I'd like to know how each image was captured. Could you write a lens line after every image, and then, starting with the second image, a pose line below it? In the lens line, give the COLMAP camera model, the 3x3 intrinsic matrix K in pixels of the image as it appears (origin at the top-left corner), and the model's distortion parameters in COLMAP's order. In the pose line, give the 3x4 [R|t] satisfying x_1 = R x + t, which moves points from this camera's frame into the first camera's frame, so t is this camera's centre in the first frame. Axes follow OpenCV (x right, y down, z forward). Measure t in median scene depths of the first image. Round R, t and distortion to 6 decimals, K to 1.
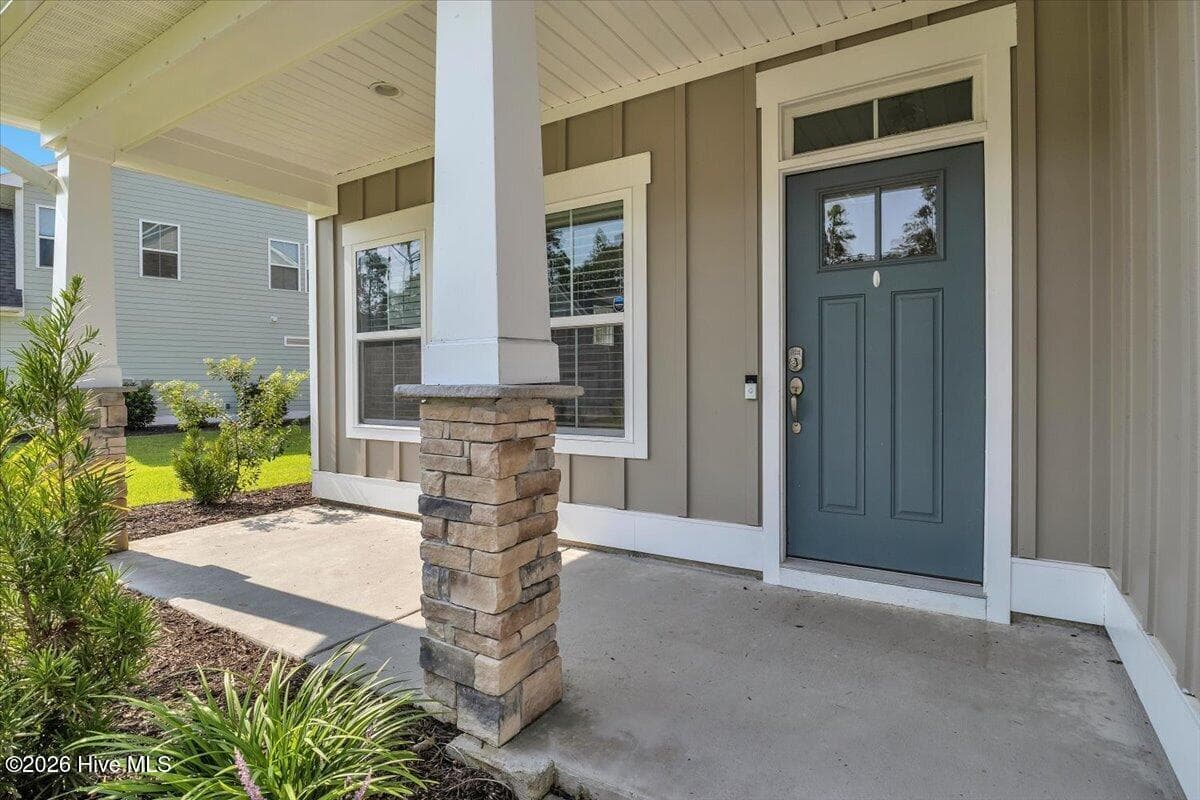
lens RADIAL K [[604.1, 0, 579.5], [0, 604.1, 394.2], [0, 0, 1]] dist [-0.025063, 0.000373]
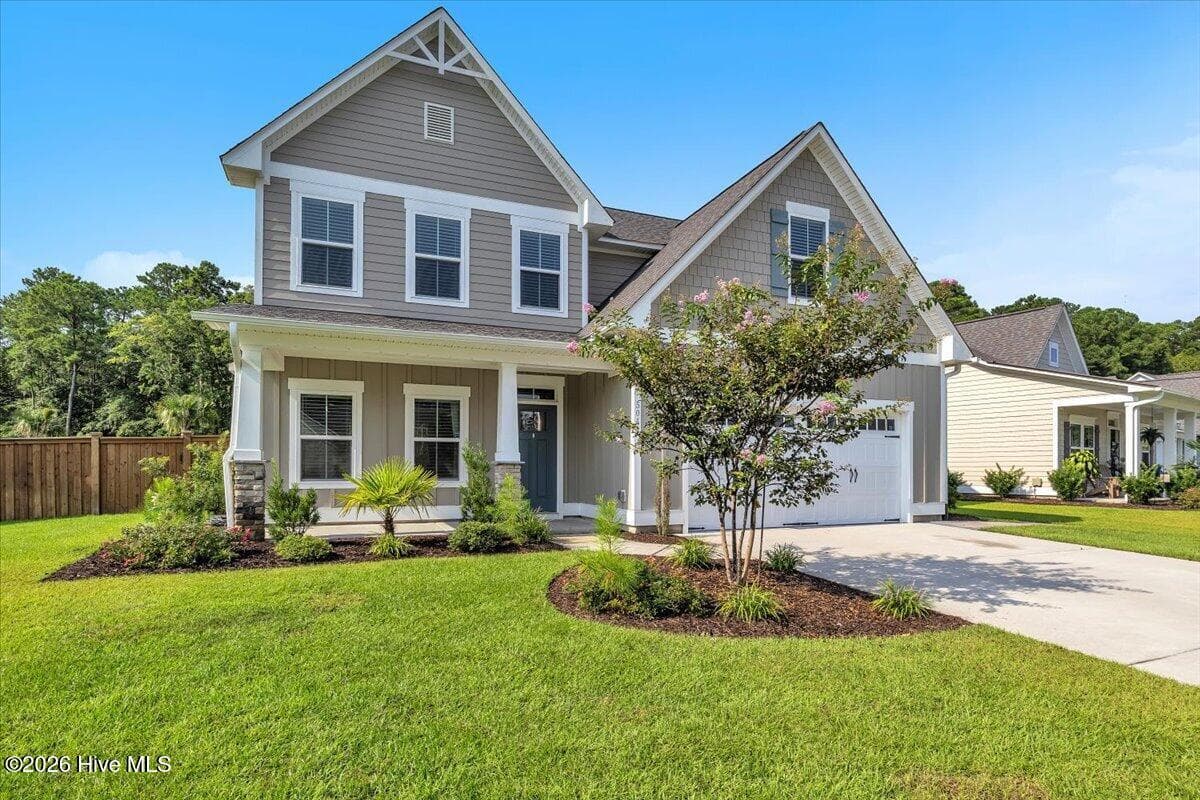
lens RADIAL K [[621.9, 0, 601.6], [0, 621.9, 464.2], [0, 0, 1]] dist [-0.006852, -0.000844]
pose [[0.563868, 0.012299, 0.825773, -2.026590], [0.013612, 0.999615, -0.024183, 0.073794], [-0.825753, 0.024876, 0.563483, -1.268269]]
